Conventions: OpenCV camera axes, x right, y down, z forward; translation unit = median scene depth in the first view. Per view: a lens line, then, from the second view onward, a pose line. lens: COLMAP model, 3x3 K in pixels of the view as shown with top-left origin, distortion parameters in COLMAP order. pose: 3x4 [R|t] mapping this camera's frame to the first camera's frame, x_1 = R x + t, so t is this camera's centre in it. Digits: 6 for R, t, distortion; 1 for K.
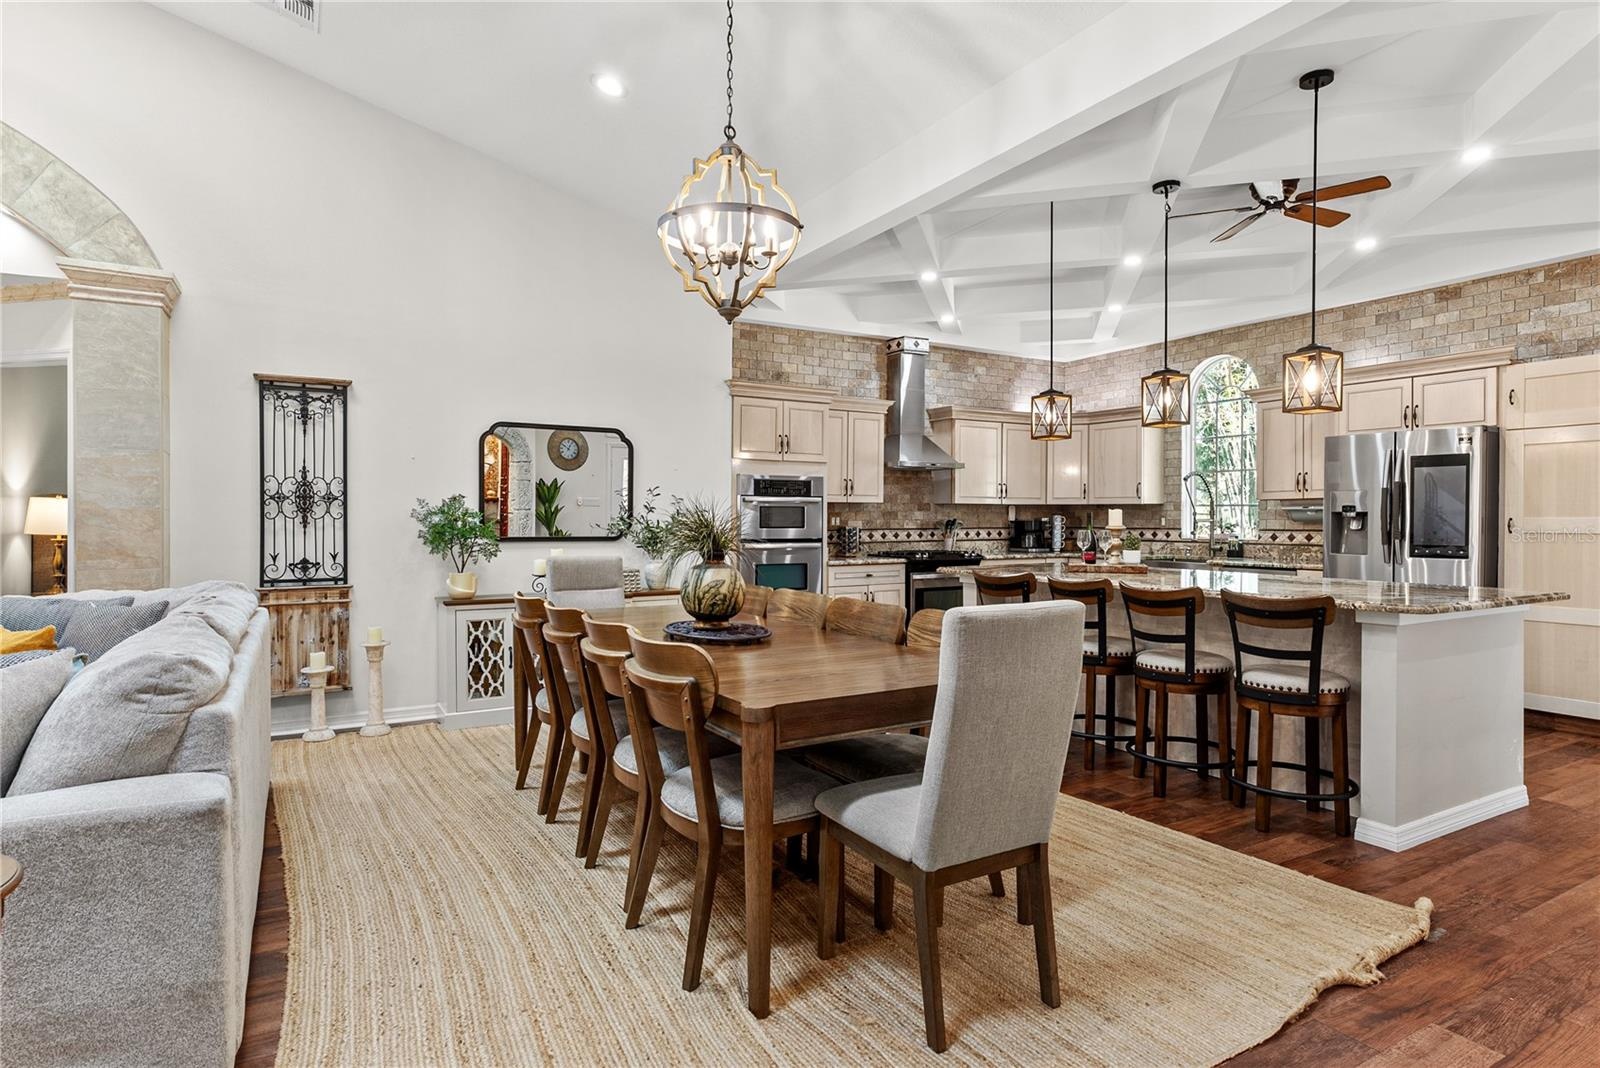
lens RADIAL K [[869.4, 0, 803.7], [0, 869.4, 526.8], [0, 0, 1]] dist [0.003408, 0.001618]
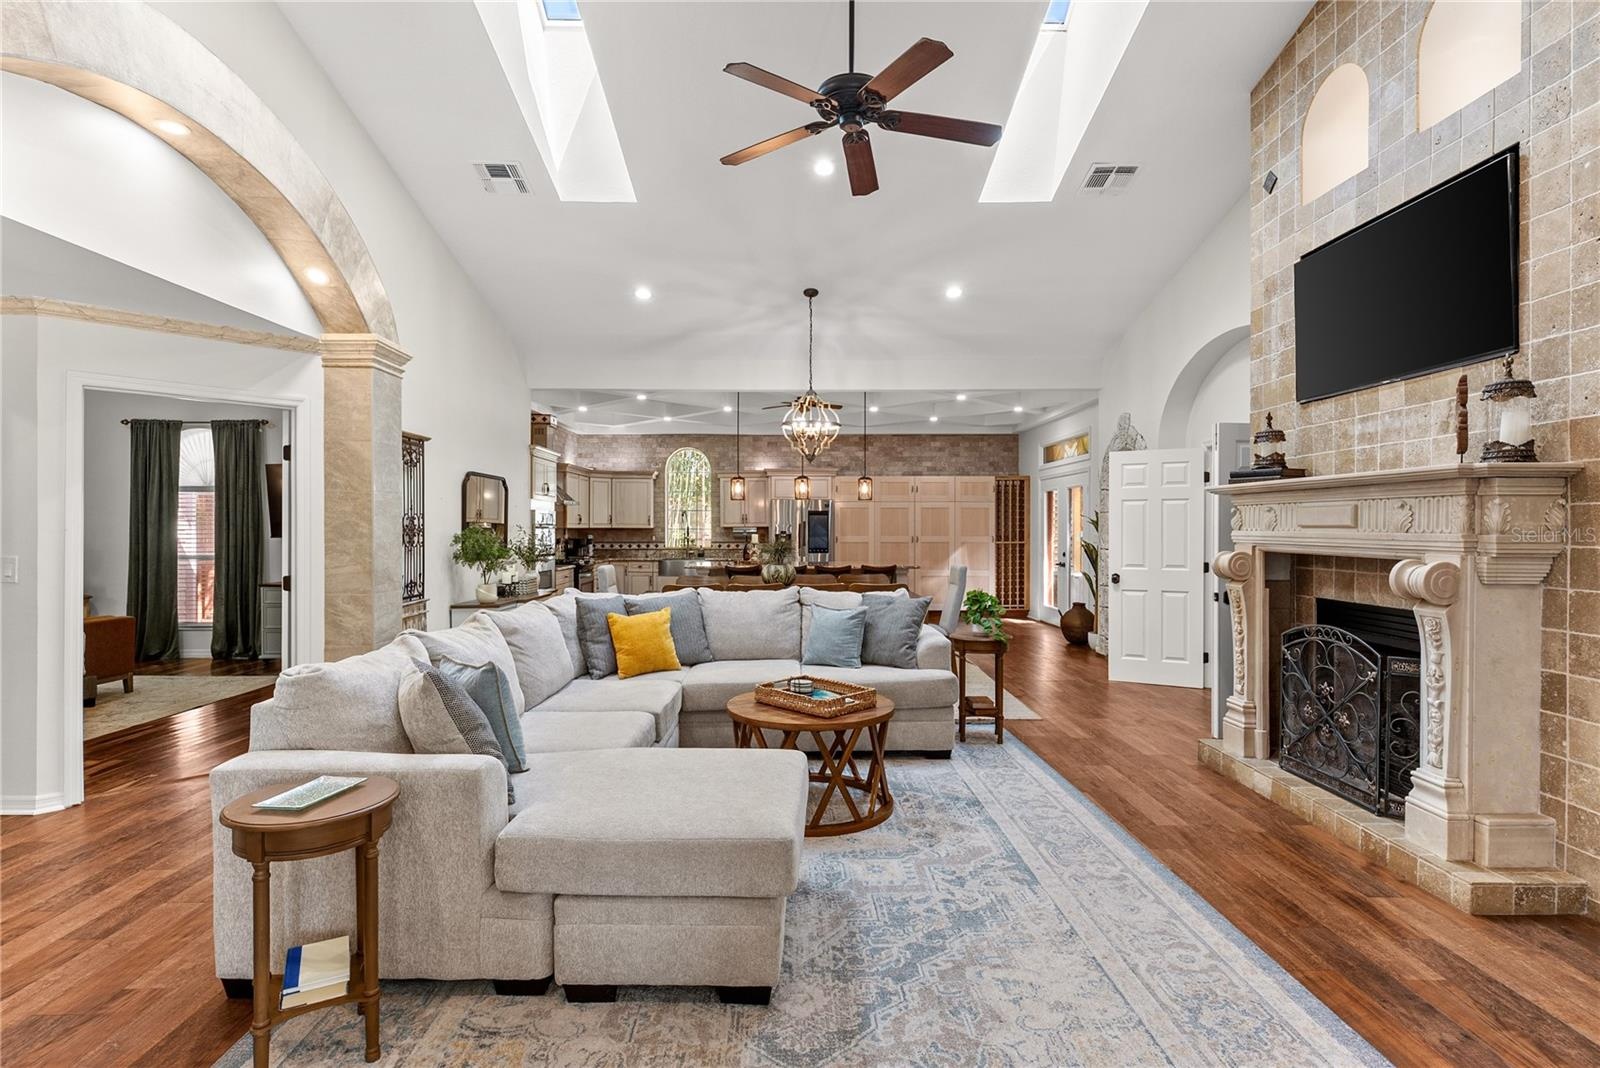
lens RADIAL K [[786.0, 0, 807.2], [0, 786.0, 527.5], [0, 0, 1]] dist [0.002519, 0.000684]
pose [[0.483746, -0.001287, 0.875207, -0.989826], [0.009213, 0.999951, -0.003621, -0.023346], [-0.875160, 0.009815, 0.483735, -0.023974]]
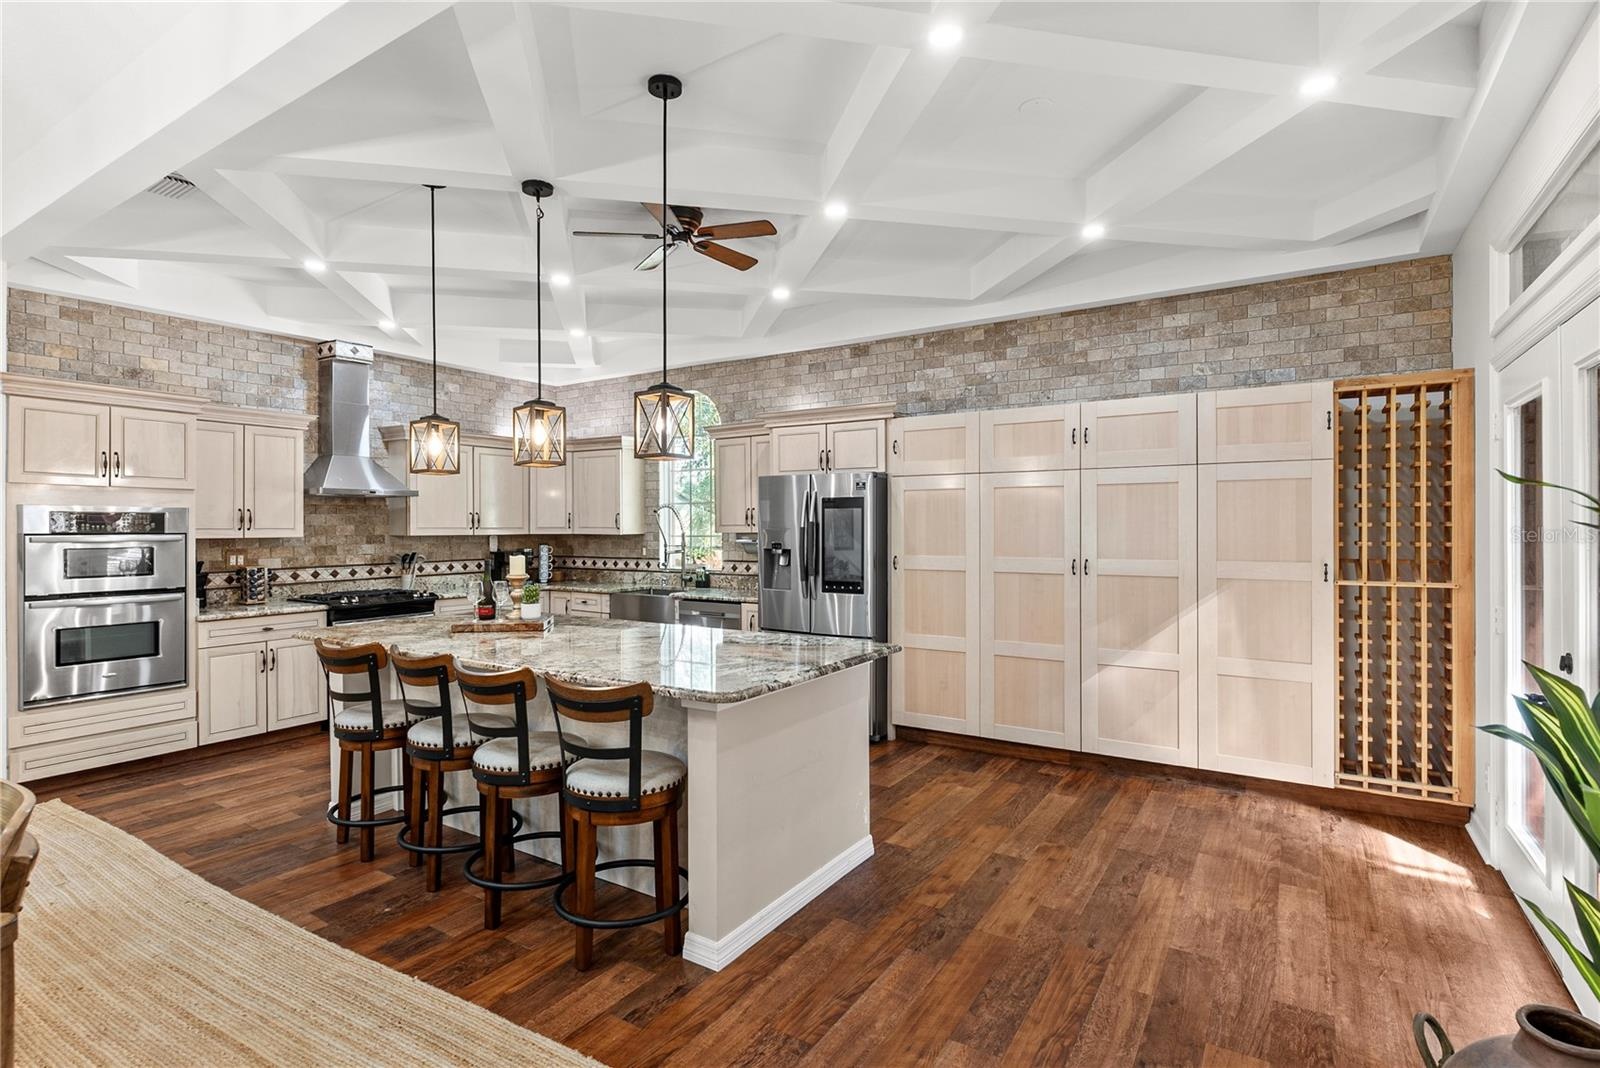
lens RADIAL K [[786.0, 0, 807.2], [0, 786.0, 527.5], [0, 0, 1]] dist [0.002519, 0.000684]
pose [[0.888828, -0.004134, 0.458223, 0.202420], [0.008072, 0.999945, -0.006636, -0.032441], [-0.458171, 0.009597, 0.888812, 0.128955]]
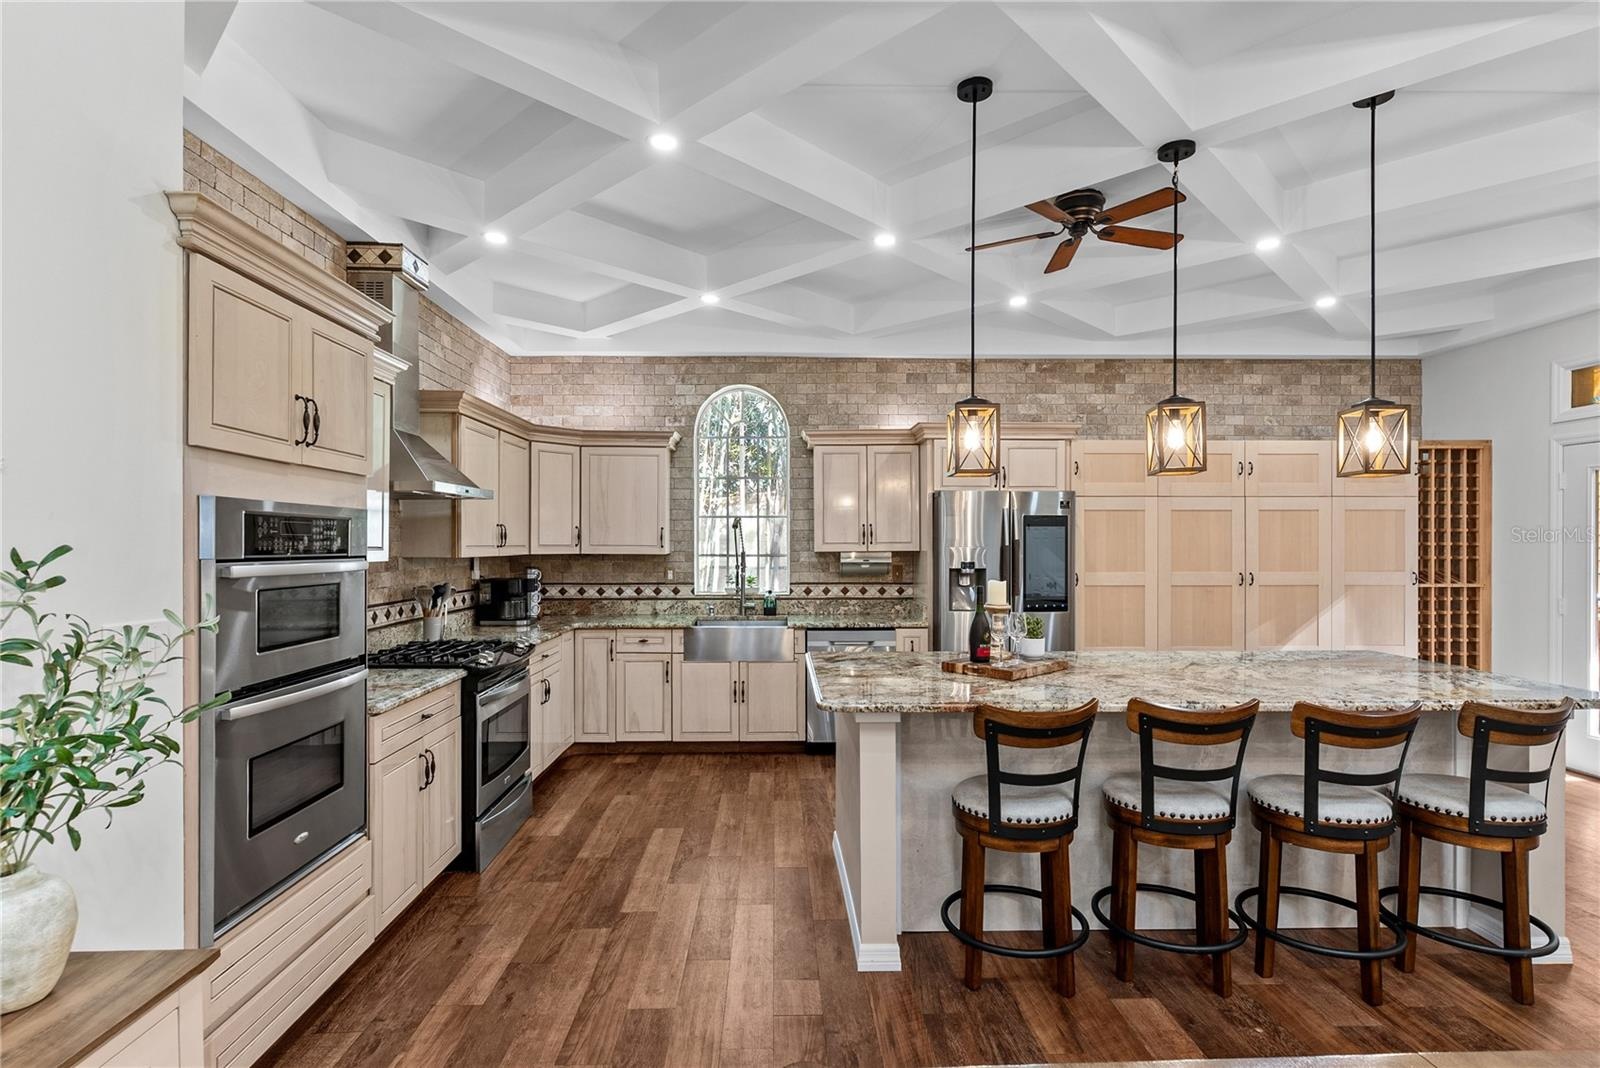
lens RADIAL K [[793.6, 0, 798.5], [0, 793.6, 543.1], [0, 0, 1]] dist [0.002570, 0.000913]
pose [[0.479262, -0.001175, 0.877671, -0.228486], [0.009912, 0.999943, -0.004074, -0.039215], [-0.877616, 0.010652, 0.479246, 0.659738]]
